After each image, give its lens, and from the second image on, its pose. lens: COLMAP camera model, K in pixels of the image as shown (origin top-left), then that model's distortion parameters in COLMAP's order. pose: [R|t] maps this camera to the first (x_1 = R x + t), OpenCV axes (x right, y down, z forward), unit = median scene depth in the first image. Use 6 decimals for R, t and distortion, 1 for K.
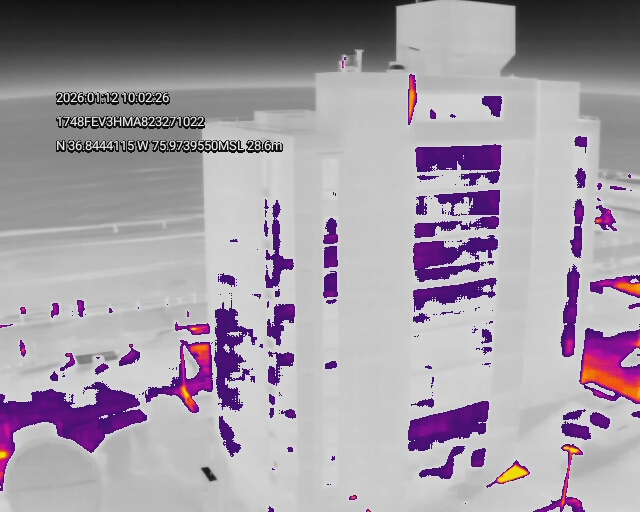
lens RADIAL K [[753.7, 0, 323.1], [0, 753.7, 258.9], [0, 0, 1]] dist [-0.275813, 0.000000]
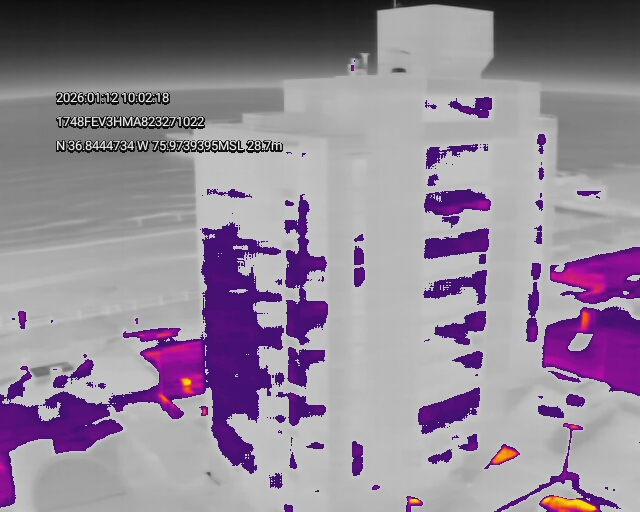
lens RADIAL K [[753.7, 0, 322.6], [0, 753.7, 257.6], [0, 0, 1]] dist [-0.275813, 0.000000]
pose [[0.987173, -0.037278, 0.155240, -0.148163], [0.037672, 0.999290, 0.000406, -0.000401], [-0.155145, 0.005447, 0.987877, -0.007352]]
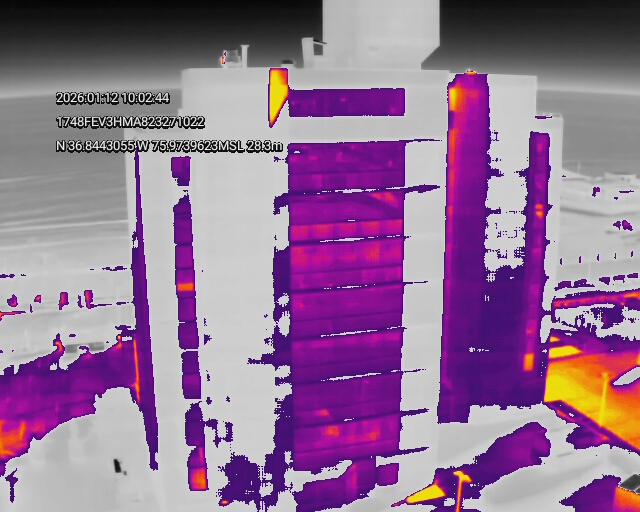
lens RADIAL K [[753.7, 0, 319.2], [0, 753.7, 256.7], [0, 0, 1]] dist [-0.275813, 0.000000]
pose [[0.989197, 0.032173, -0.143017, 0.242502], [-0.032394, 0.999475, 0.000783, -0.006282], [0.142967, 0.003858, 0.989720, 0.043343]]
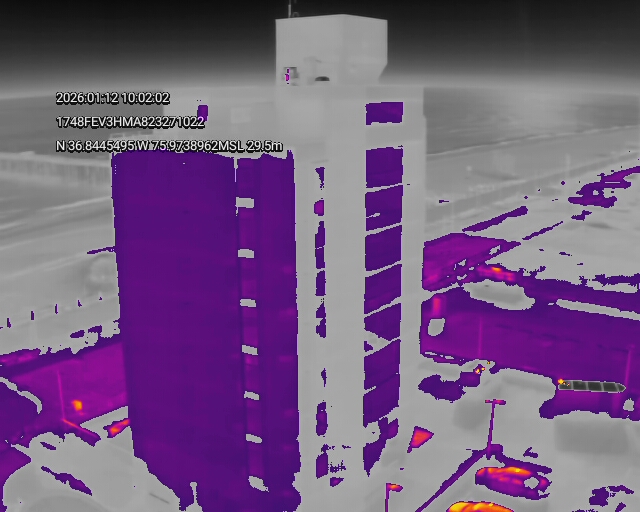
lens RADIAL K [[753.7, 0, 317.2], [0, 753.7, 256.2], [0, 0, 1]] dist [-0.275813, 0.000000]
pose [[0.892772, -0.106027, 0.437854, -0.342036], [0.108680, 0.993894, 0.019078, -0.020181], [-0.437203, 0.030554, 0.898844, 0.031985]]
